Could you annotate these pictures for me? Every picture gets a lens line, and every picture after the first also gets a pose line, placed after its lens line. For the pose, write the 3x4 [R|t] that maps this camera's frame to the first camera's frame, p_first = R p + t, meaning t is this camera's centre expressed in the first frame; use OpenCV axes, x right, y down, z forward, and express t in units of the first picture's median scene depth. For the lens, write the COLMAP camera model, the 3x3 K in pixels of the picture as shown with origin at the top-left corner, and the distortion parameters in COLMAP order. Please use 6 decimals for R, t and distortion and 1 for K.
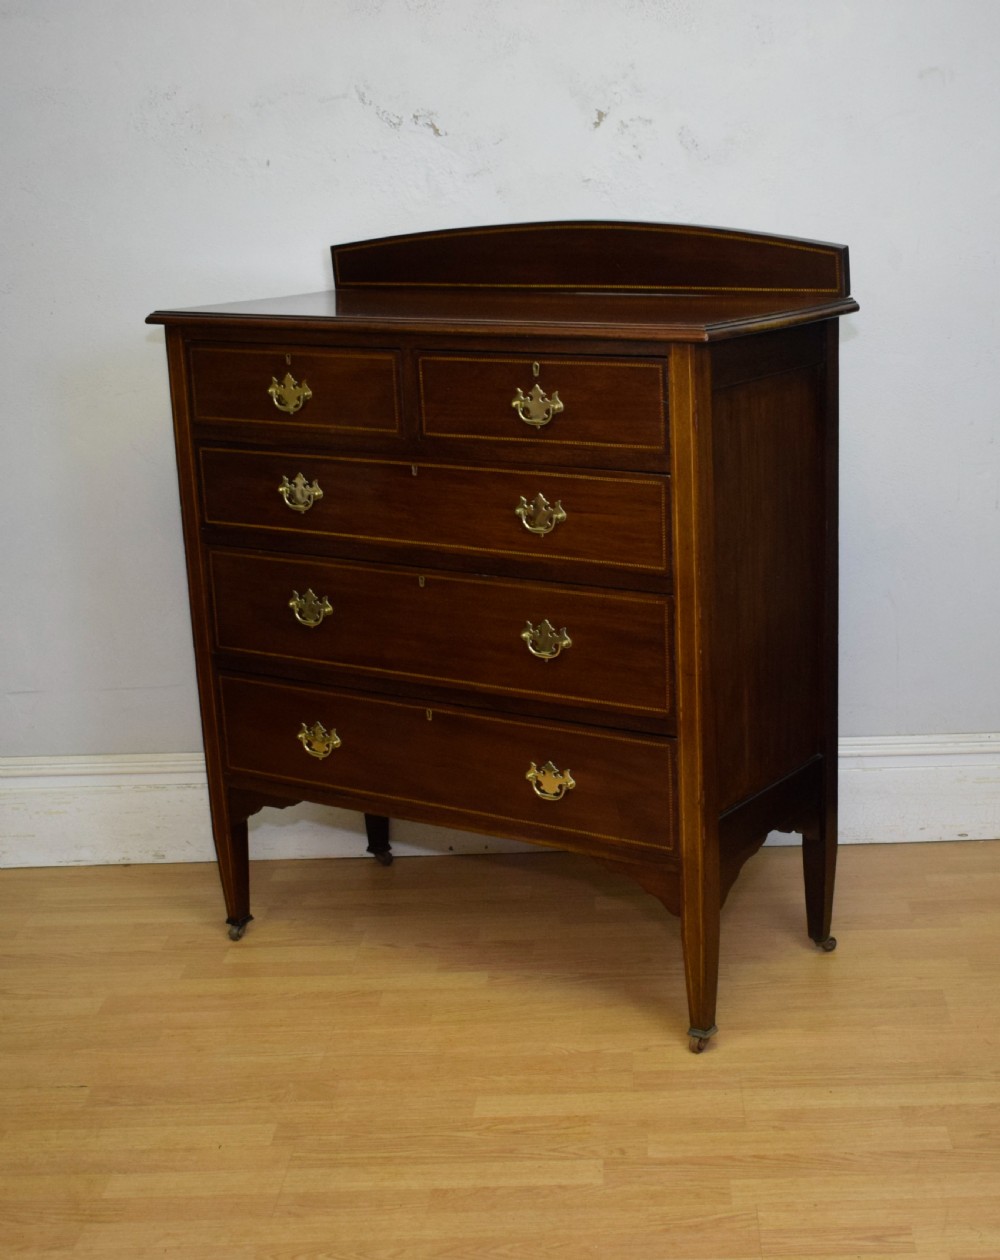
lens RADIAL K [[1784.1, 0, 699.1], [0, 1784.1, 678.5], [0, 0, 1]] dist [-0.009577, 0.000962]
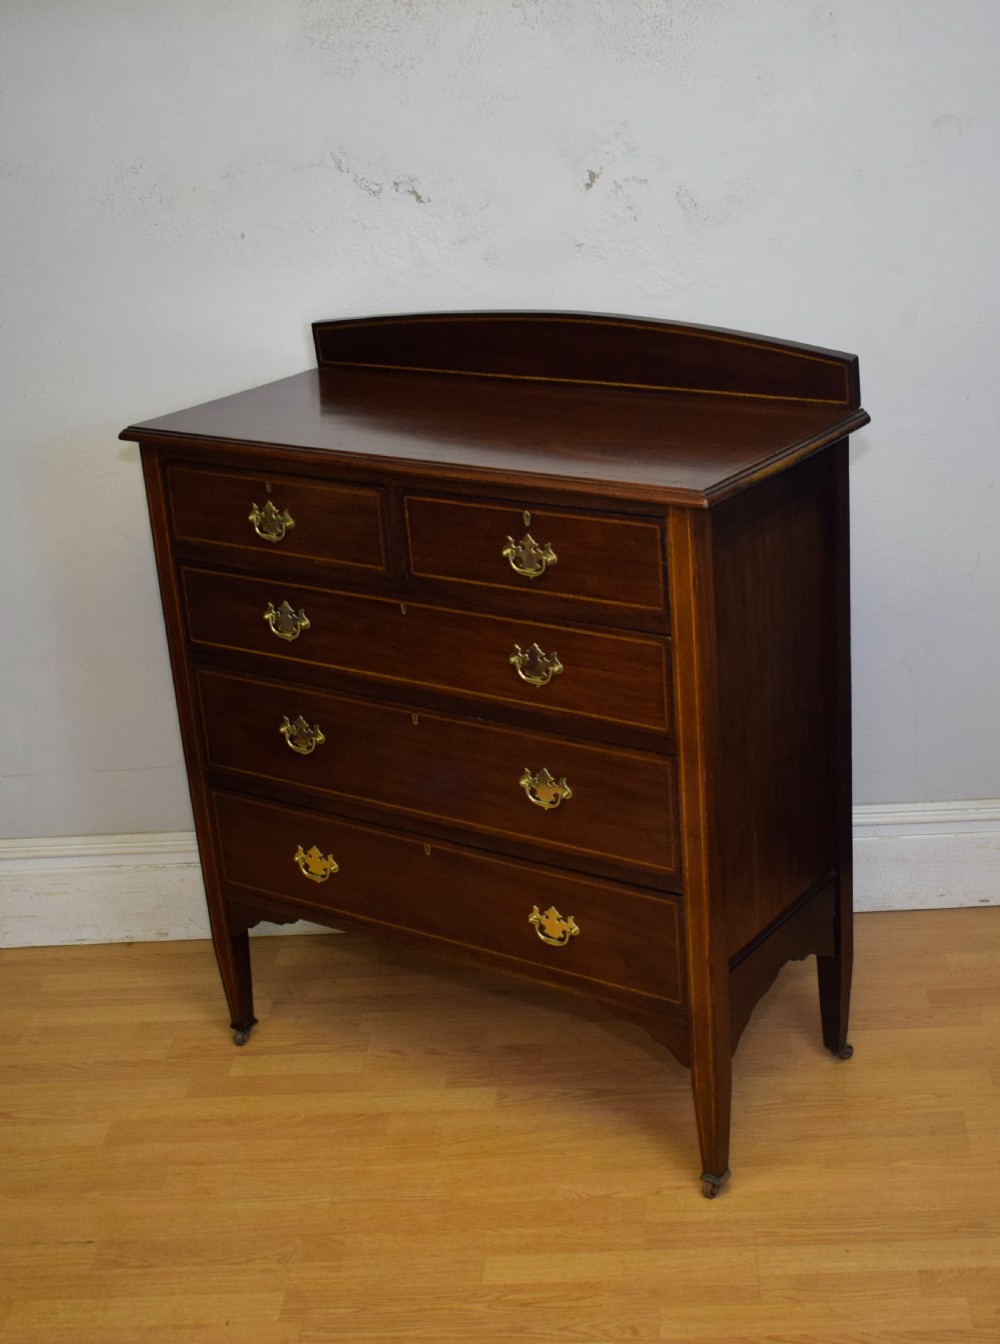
lens RADIAL K [[1802.8, 0, 659.7], [0, 1802.8, 670.4], [0, 0, 1]] dist [-0.008169, -0.004046]
pose [[0.999309, -0.016105, -0.033484, 0.008953], [0.018983, 0.995982, 0.087516, -0.166221], [0.031940, -0.088091, 0.995600, 0.042251]]
